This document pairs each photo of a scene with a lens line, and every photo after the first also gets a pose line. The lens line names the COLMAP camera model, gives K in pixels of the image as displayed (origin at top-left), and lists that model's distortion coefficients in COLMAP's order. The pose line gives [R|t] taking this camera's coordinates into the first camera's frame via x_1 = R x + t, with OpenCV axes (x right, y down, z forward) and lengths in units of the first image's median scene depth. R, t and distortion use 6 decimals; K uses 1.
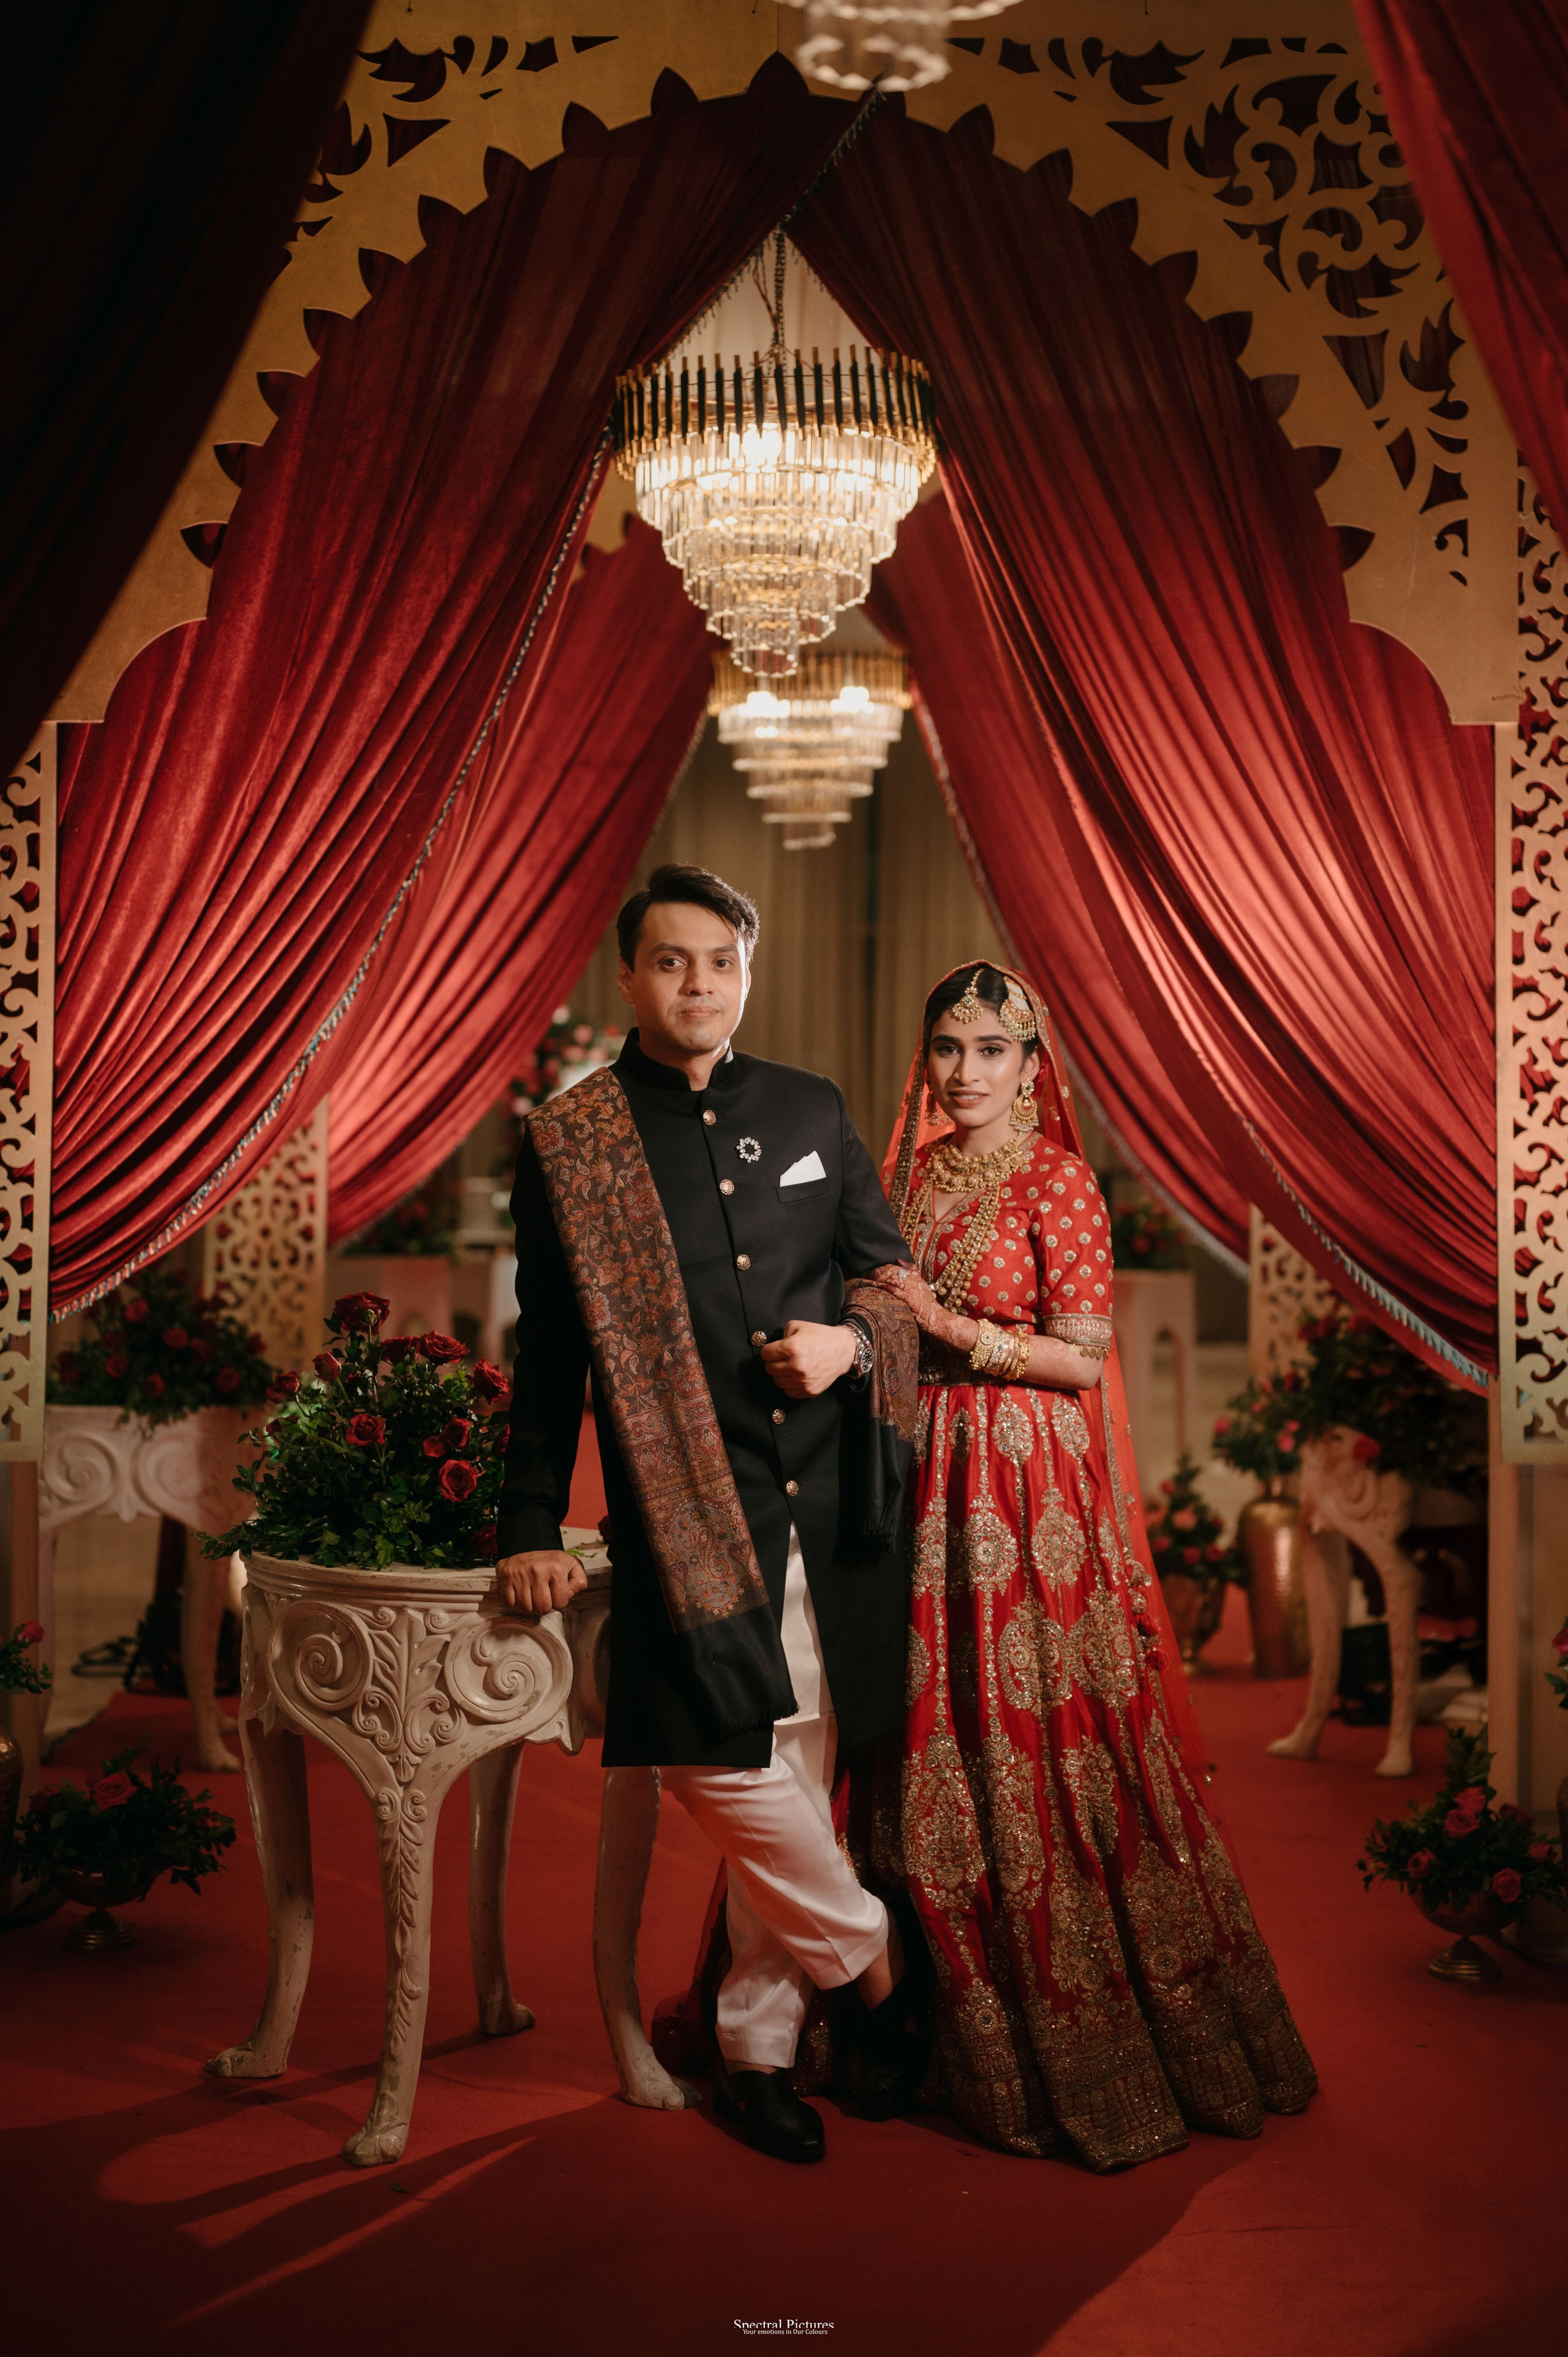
lens RADIAL K [[3329.9, 0, 787.5], [0, 3329.9, 1184.4], [0, 0, 1]] dist [0.008664, -0.083283]
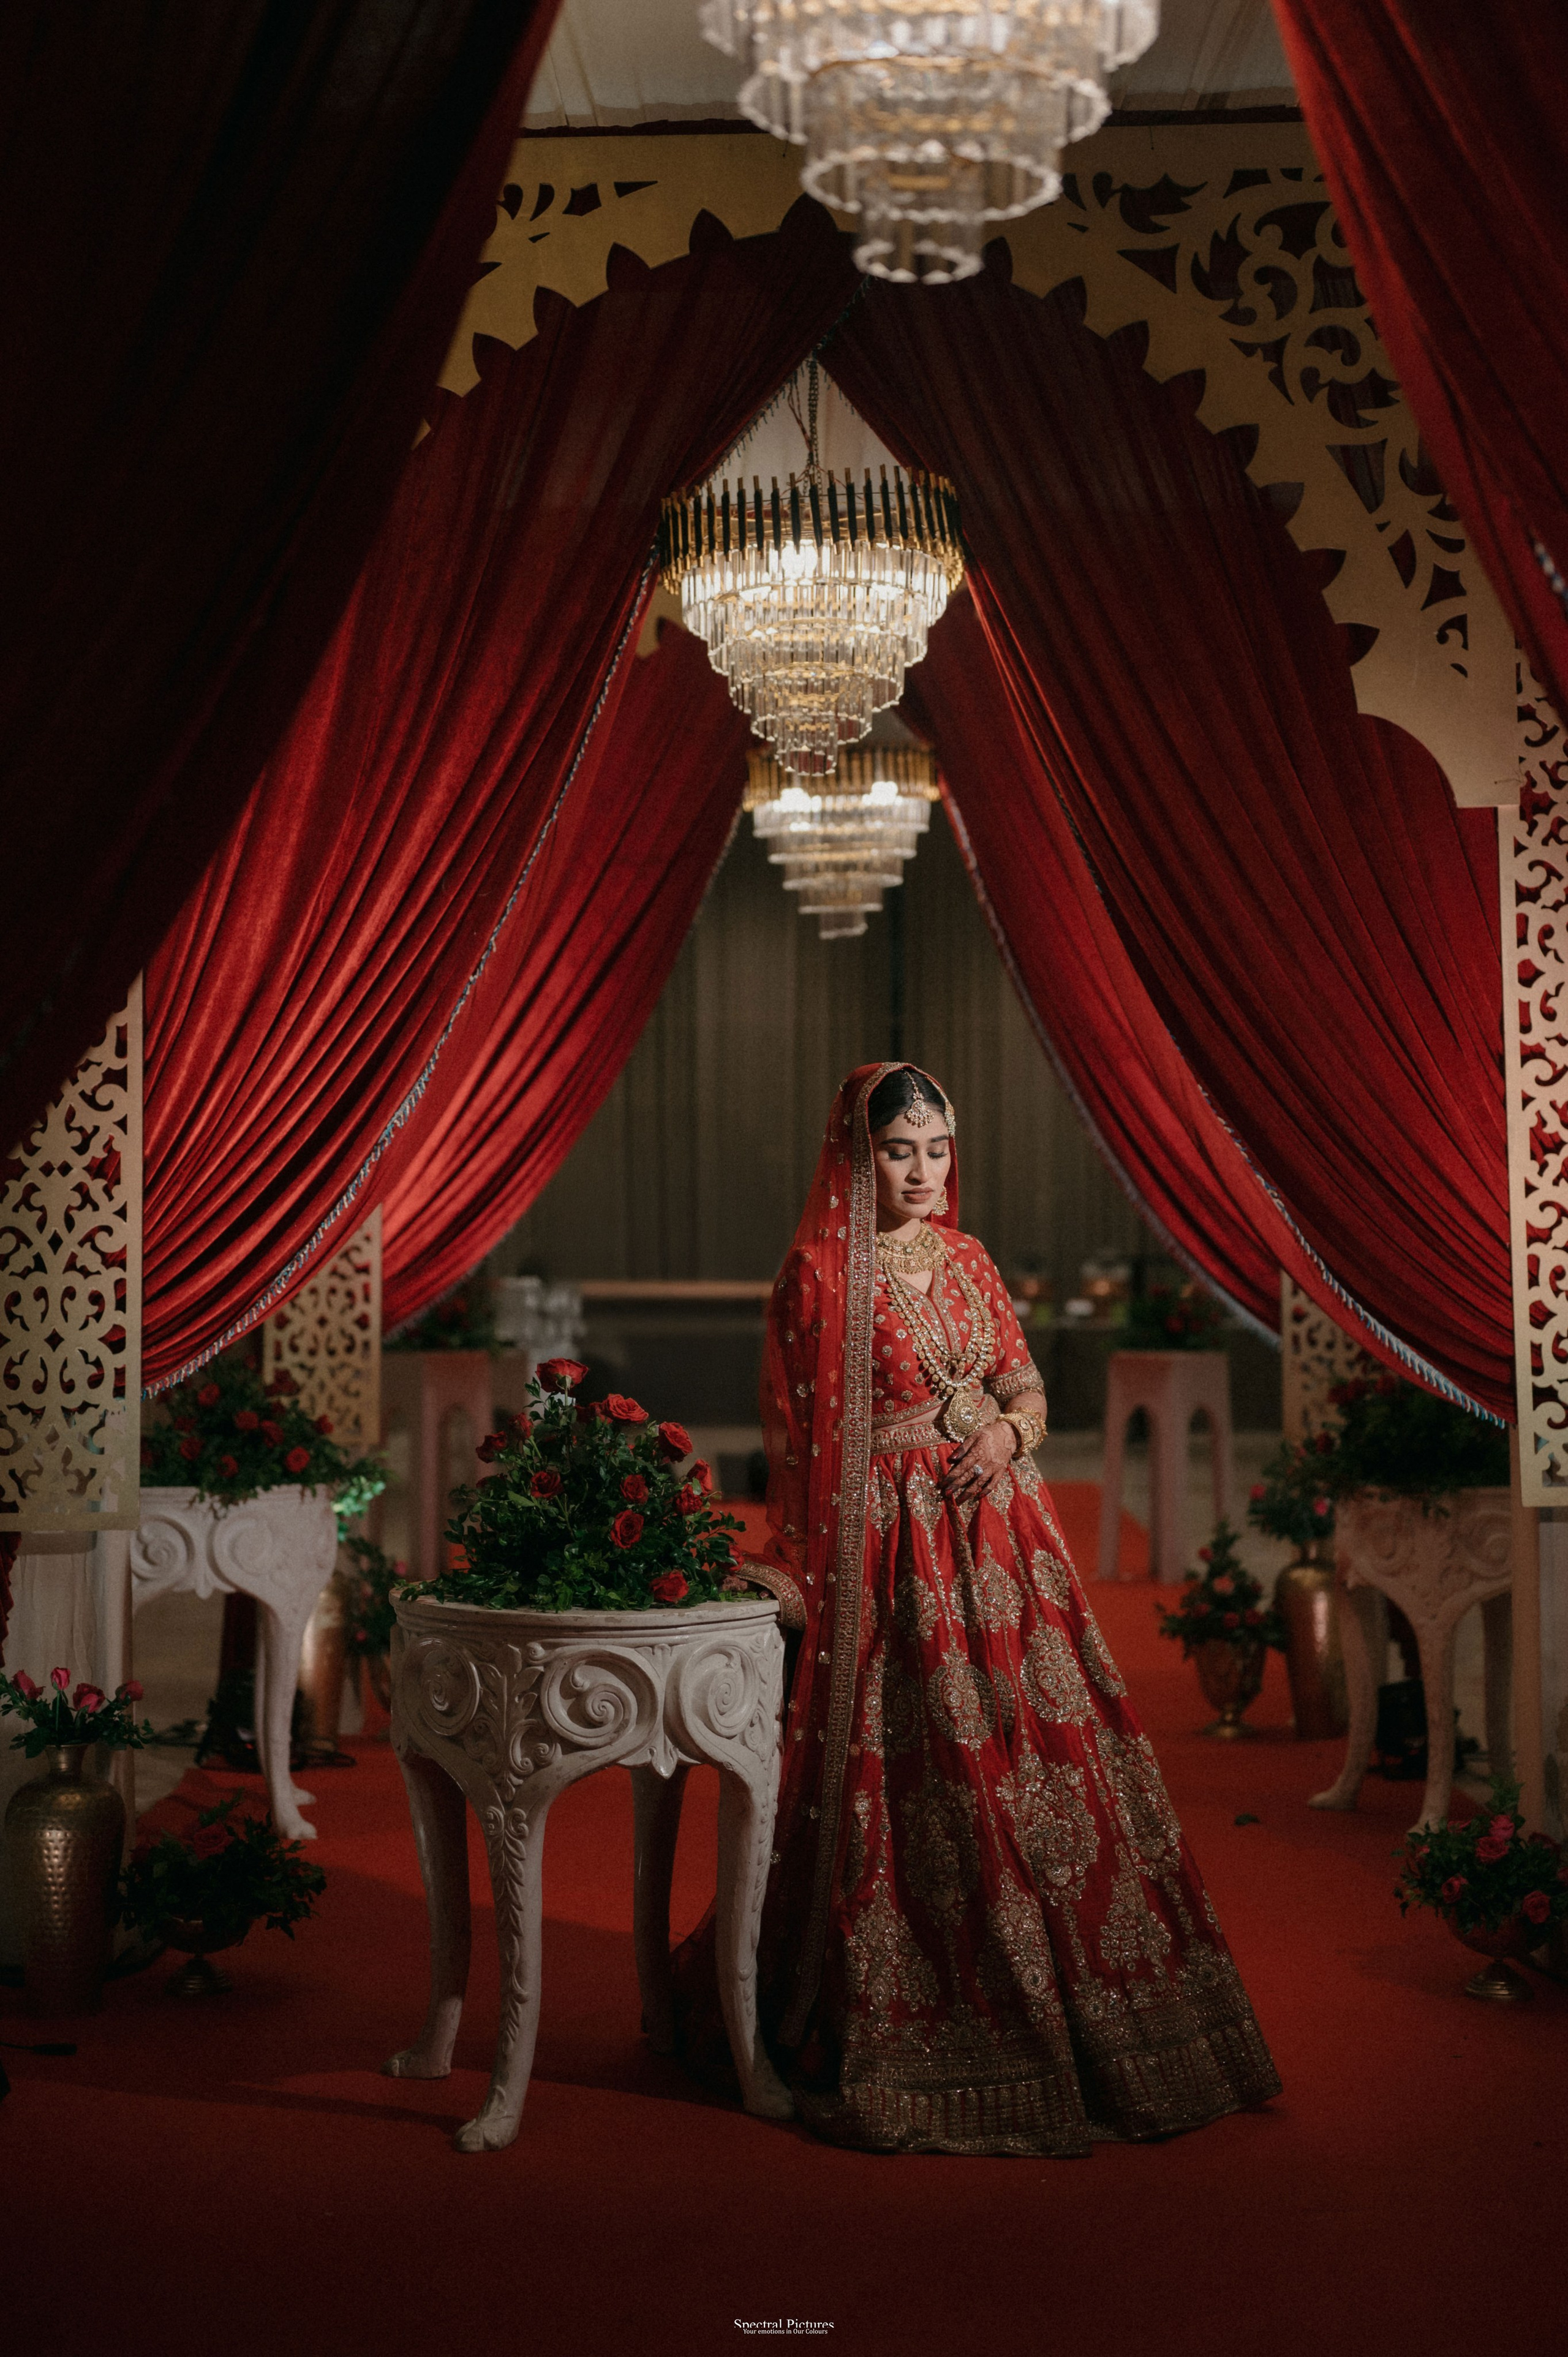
lens RADIAL K [[3385.1, 0, 784.0], [0, 3385.1, 1178.5], [0, 0, 1]] dist [0.010292, -0.063165]
pose [[0.999765, -0.020000, -0.008307, -0.007633], [0.019737, 0.999336, -0.030612, 0.008373], [0.008914, 0.030441, 0.999497, -0.073550]]
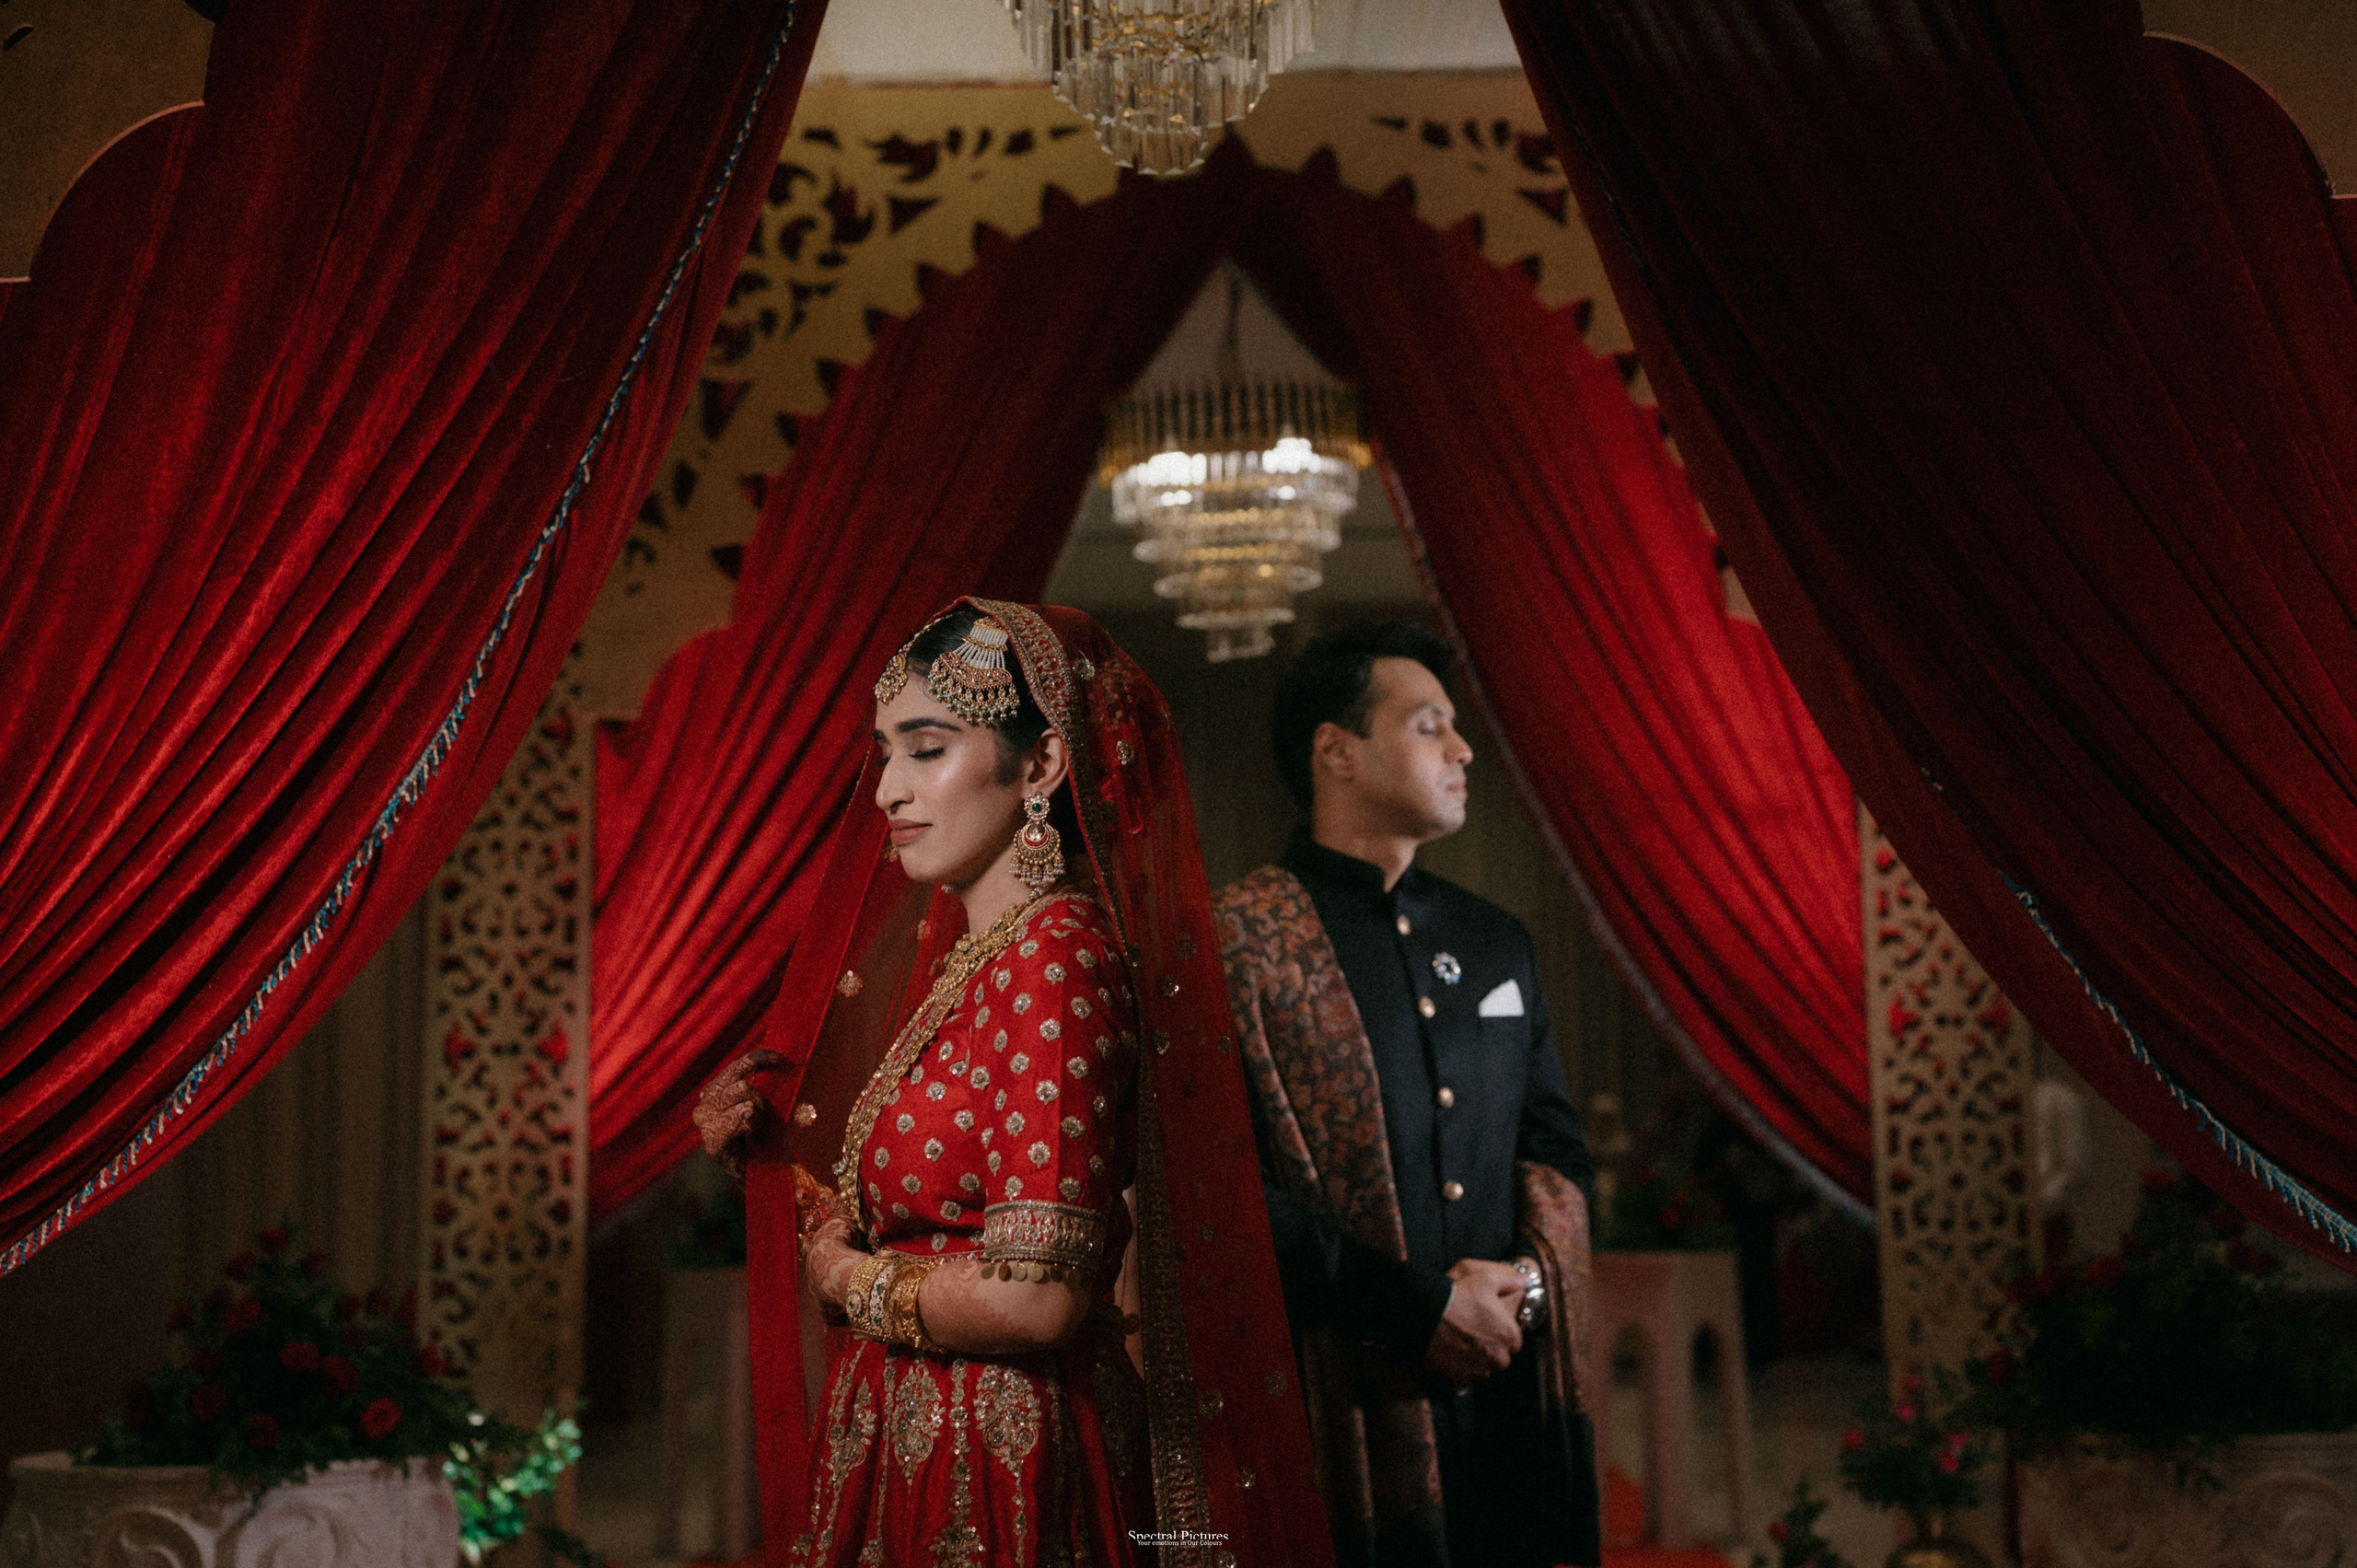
lens RADIAL K [[3501.1, 0, 1176.2], [0, 3501.1, 728.2], [0, 0, 1]] dist [-0.032428, 0.105374]
pose [[0.999256, -0.036994, -0.010871, 0.000502], [0.035188, 0.990198, -0.135167, 0.029658], [0.015765, 0.134684, 0.990763, 0.398125]]
